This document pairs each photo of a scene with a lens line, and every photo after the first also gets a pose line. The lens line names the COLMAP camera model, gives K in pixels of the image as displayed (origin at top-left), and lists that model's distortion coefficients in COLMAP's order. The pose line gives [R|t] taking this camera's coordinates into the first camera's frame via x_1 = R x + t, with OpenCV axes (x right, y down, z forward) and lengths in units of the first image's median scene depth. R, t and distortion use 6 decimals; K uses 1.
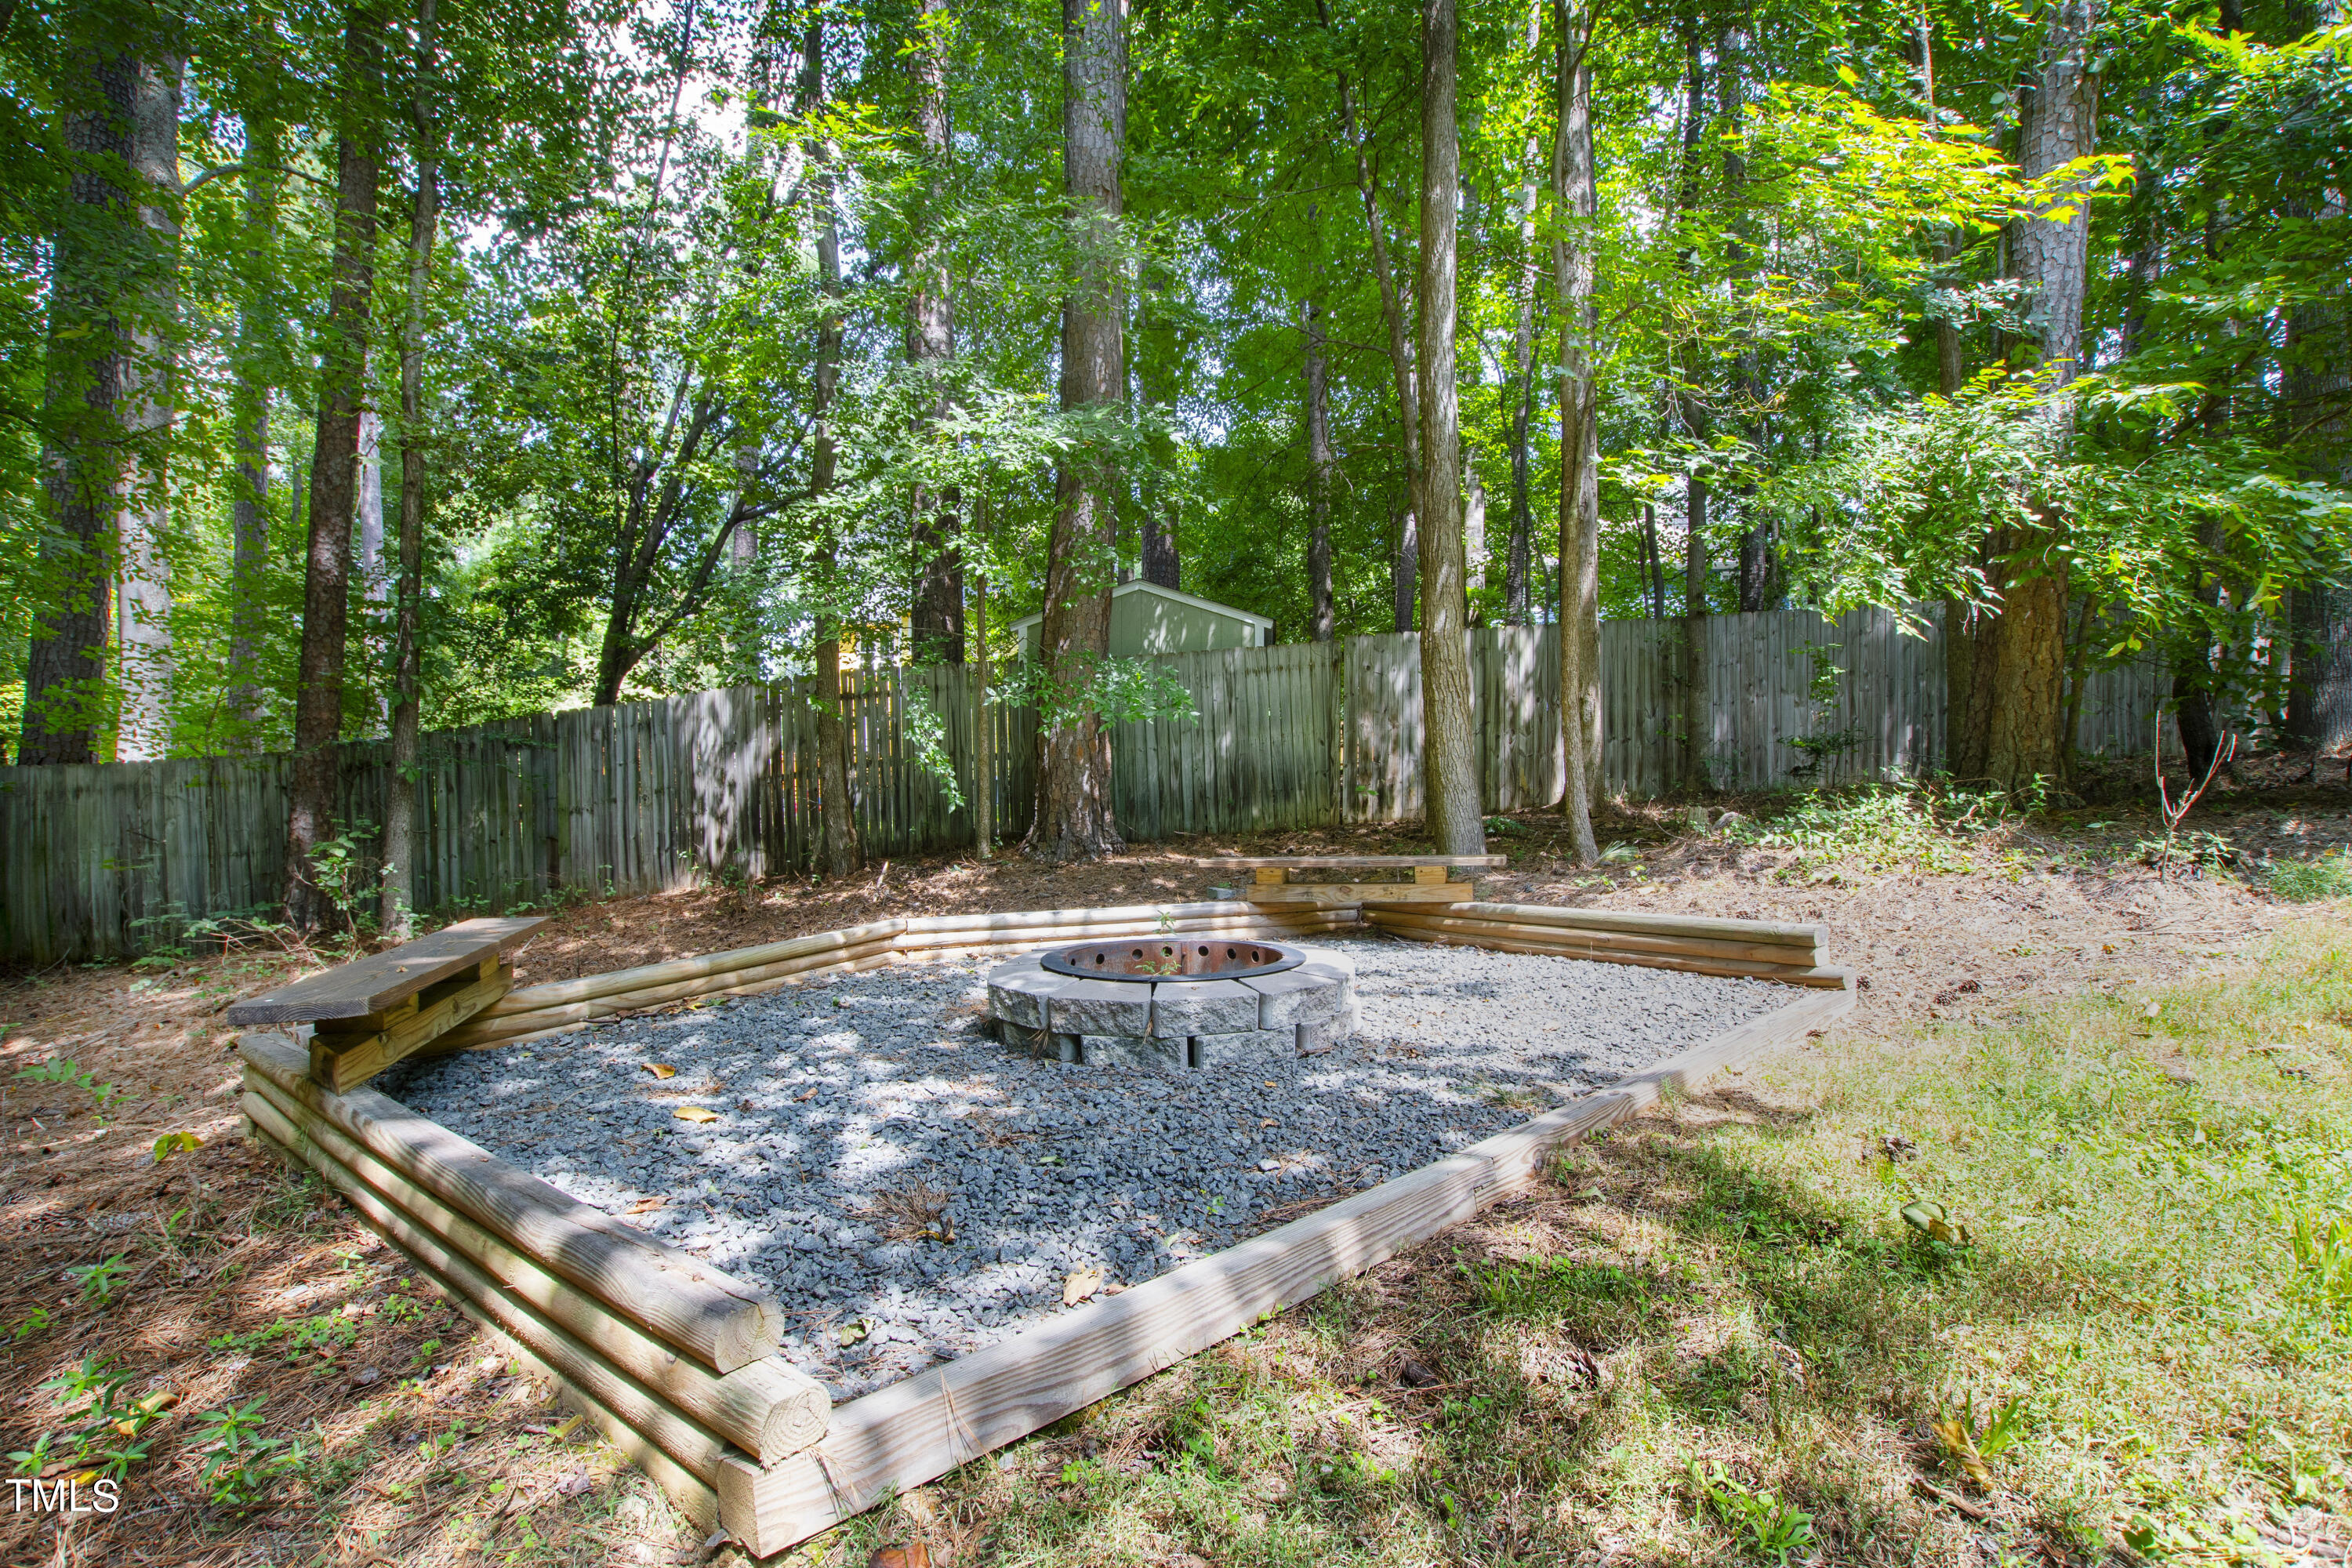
lens RADIAL K [[1039.1, 0, 1176.0], [0, 1039.1, 784.0], [0, 0, 1]] dist [-0.021141, -0.000211]
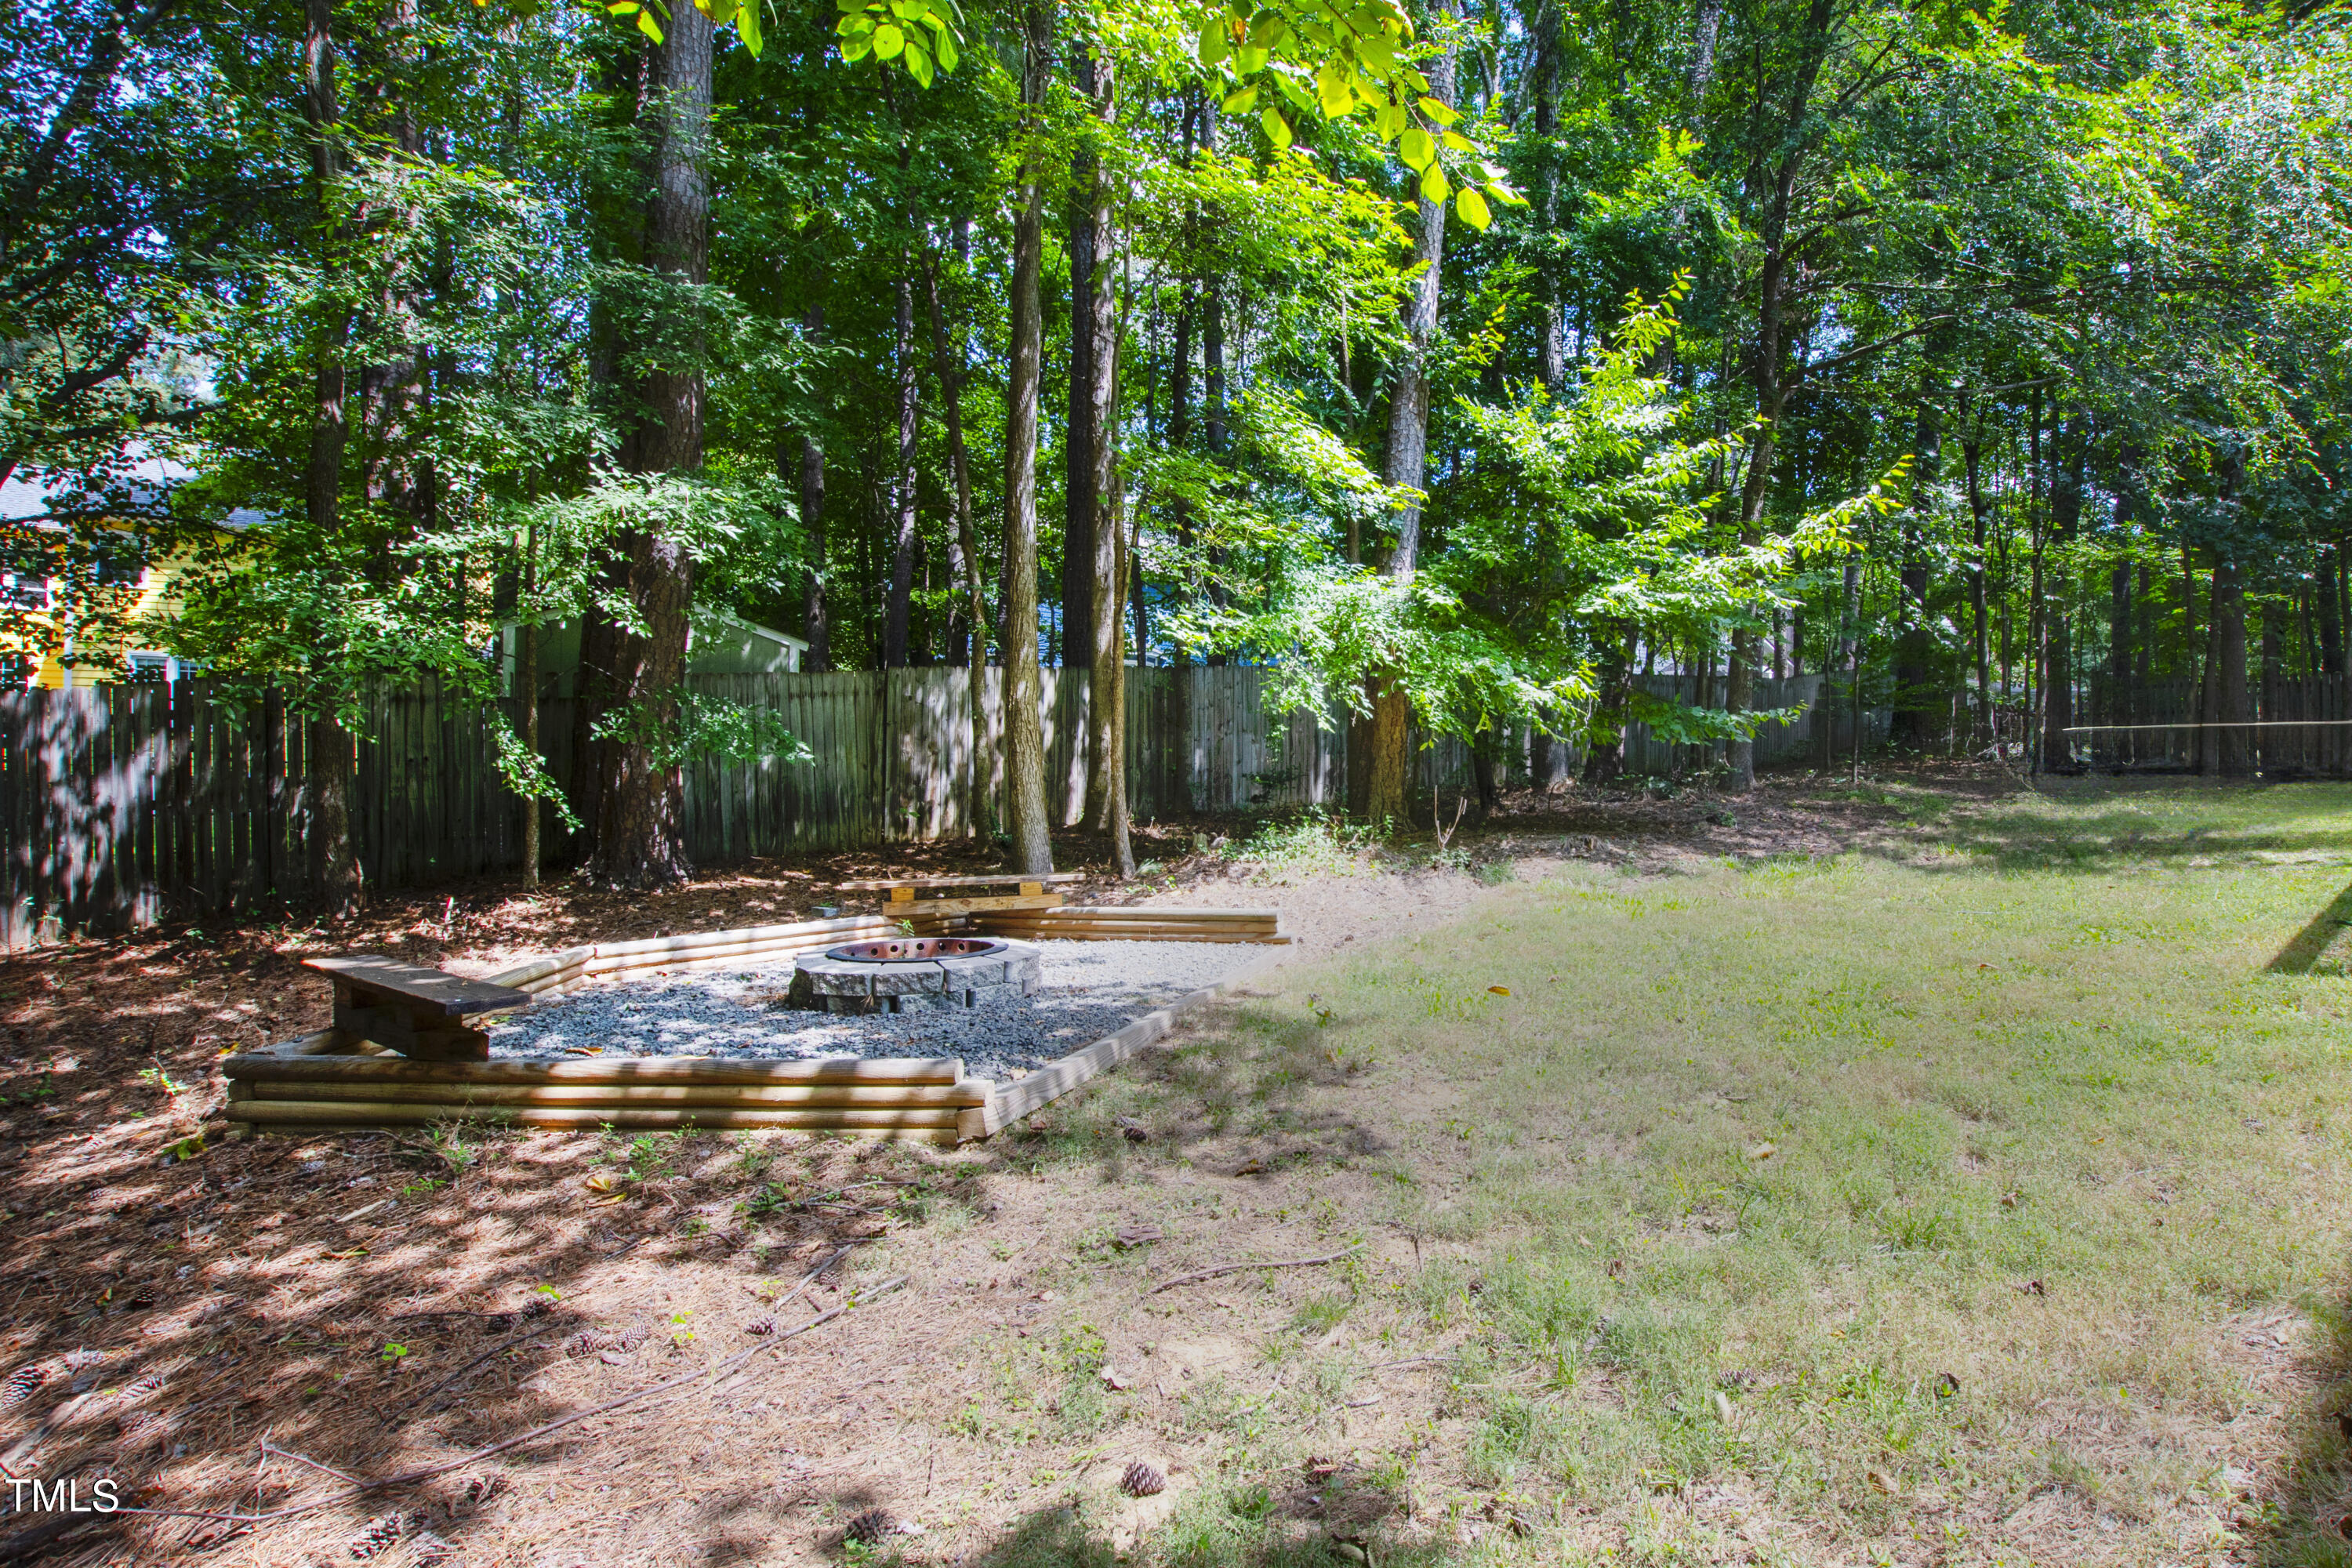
lens RADIAL K [[1075.2, 0, 1207.6], [0, 1075.2, 800.9], [0, 0, 1]] dist [-0.003186, -0.000707]
pose [[0.875925, -0.000948, 0.482447, -0.243384], [-0.002621, 0.999974, 0.006723, -0.039342], [-0.482441, -0.007153, 0.875900, -0.363373]]
